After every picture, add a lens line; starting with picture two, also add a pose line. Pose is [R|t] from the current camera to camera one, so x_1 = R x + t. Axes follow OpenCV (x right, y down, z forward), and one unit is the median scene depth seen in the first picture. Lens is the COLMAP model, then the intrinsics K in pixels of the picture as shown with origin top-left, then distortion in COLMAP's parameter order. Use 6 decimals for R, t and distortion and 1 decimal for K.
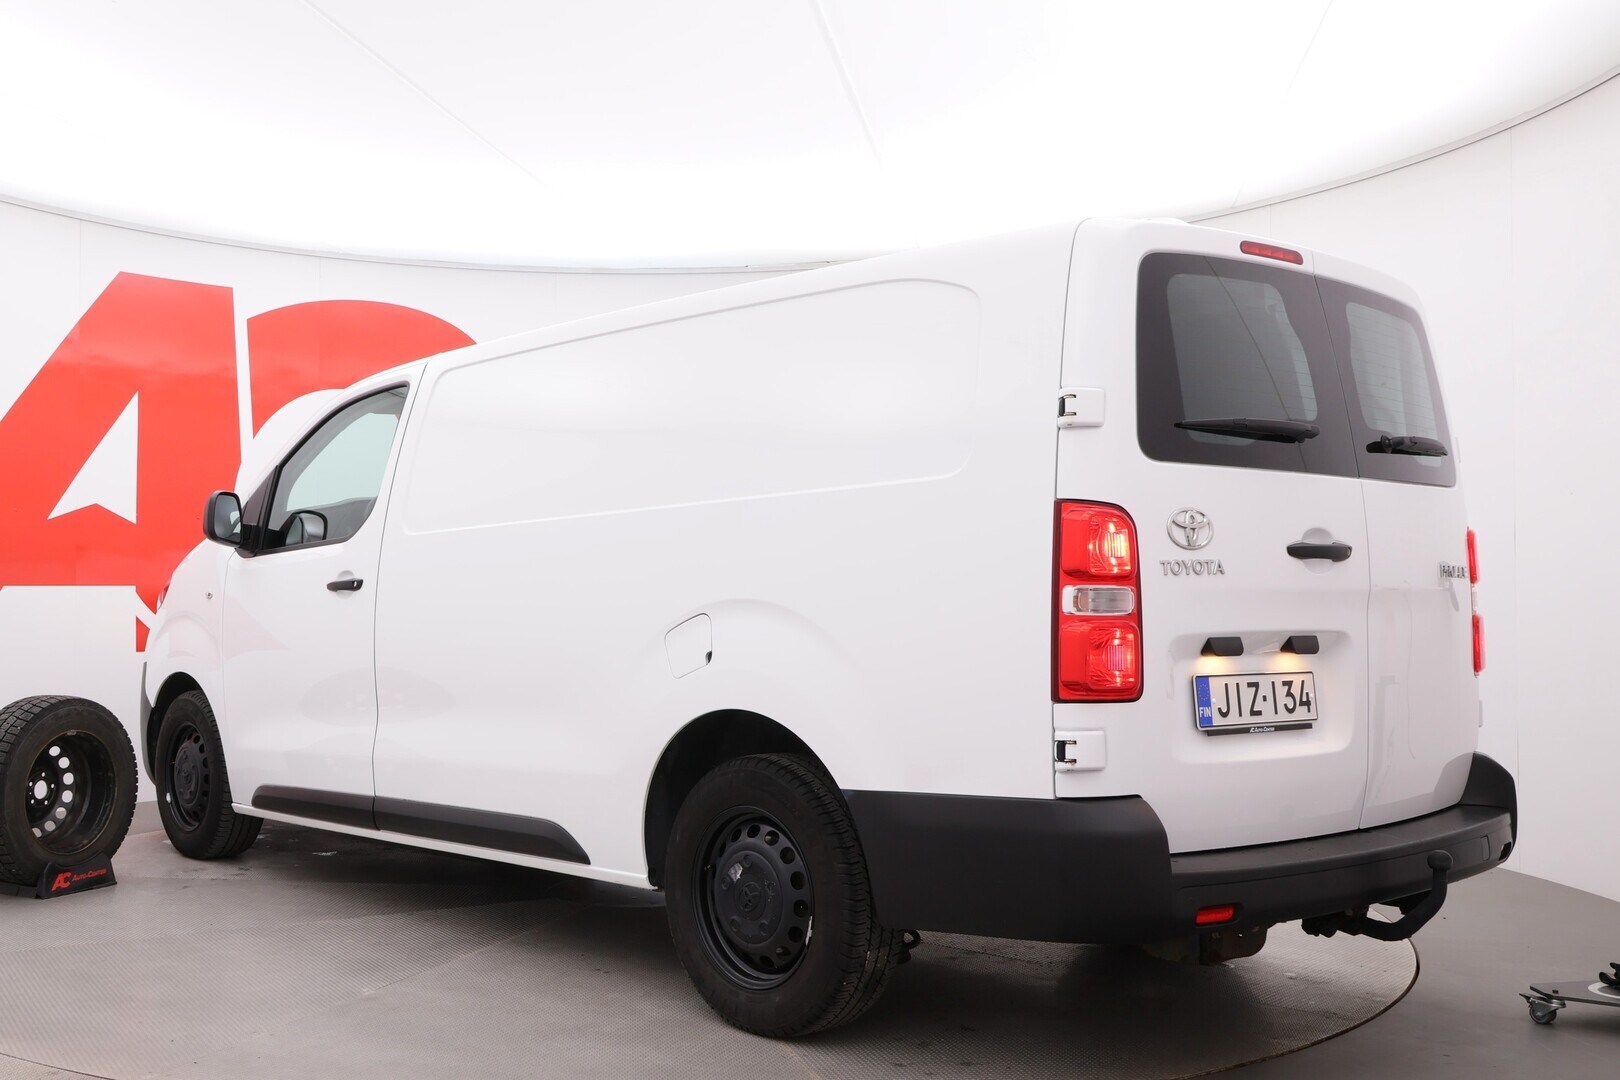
lens RADIAL K [[1933.0, 0, 810.0], [0, 1933.0, 540.0], [0, 0, 1]] dist [0.012675, -0.676944]
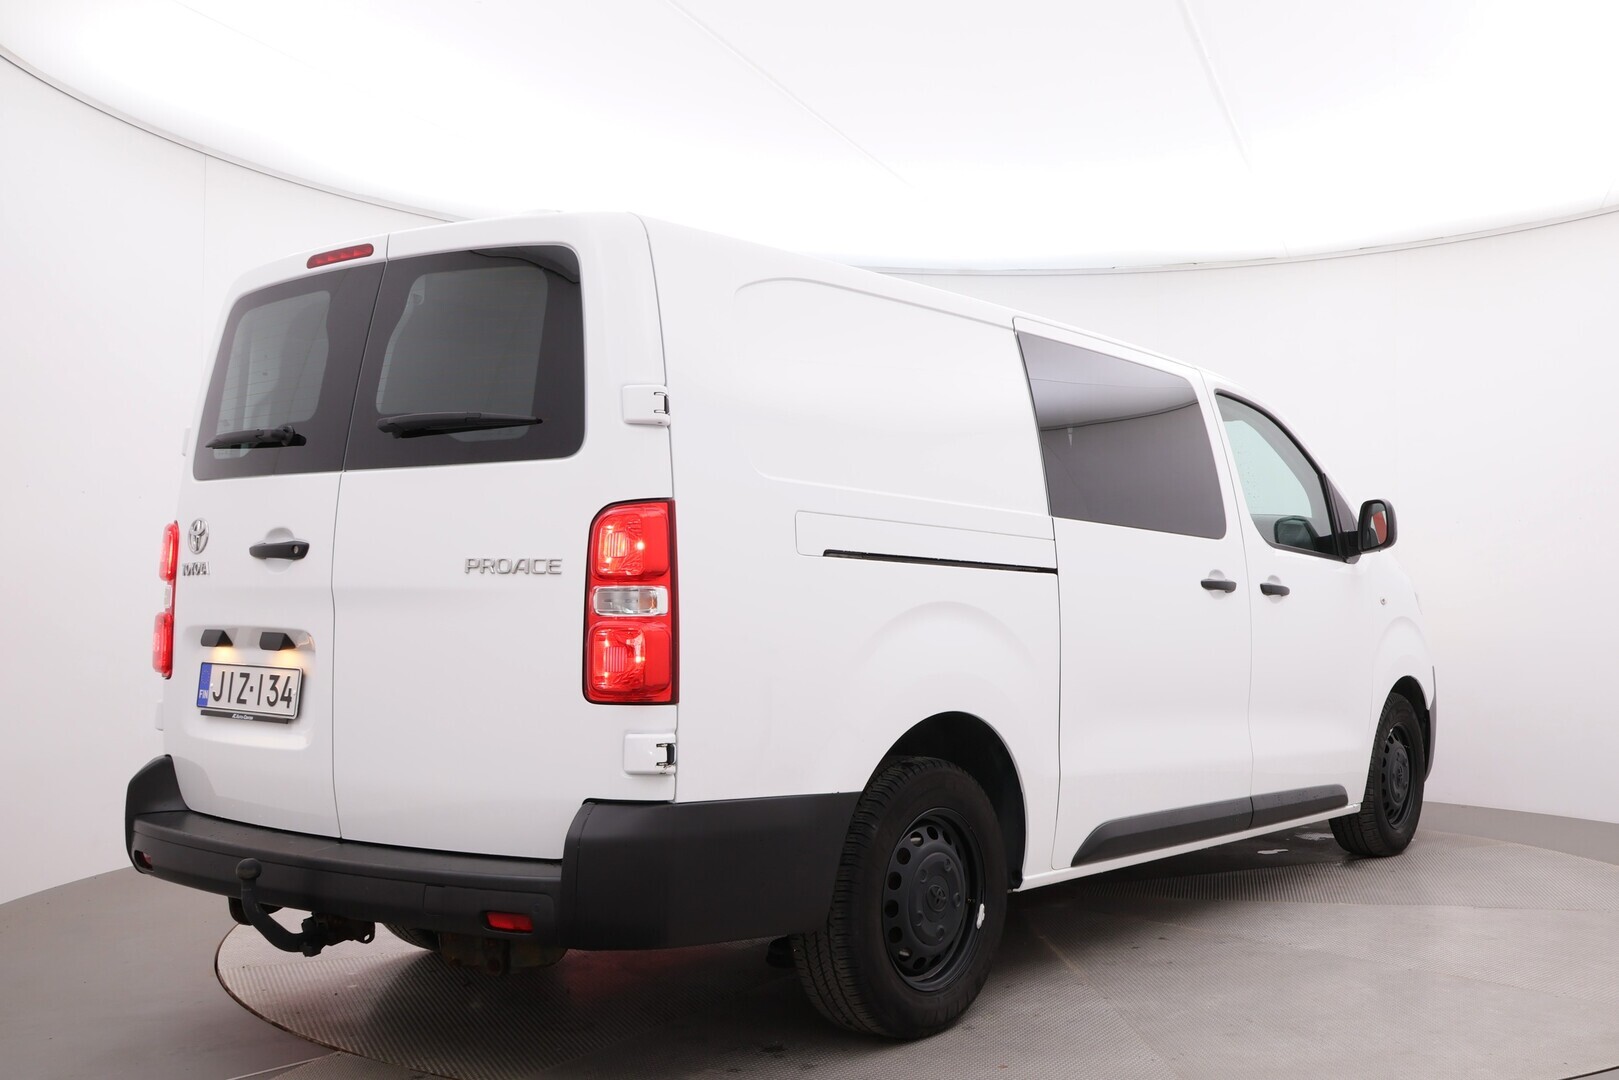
lens RADIAL K [[1931.8, 0, 809.5], [0, 1931.8, 540.0], [0, 0, 1]] dist [0.012675, -0.676944]
pose [[0.104733, -0.028250, -0.994099, 1.340793], [0.023572, 0.999386, -0.025917, 0.034155], [0.994221, -0.020718, 0.105334, 1.200530]]
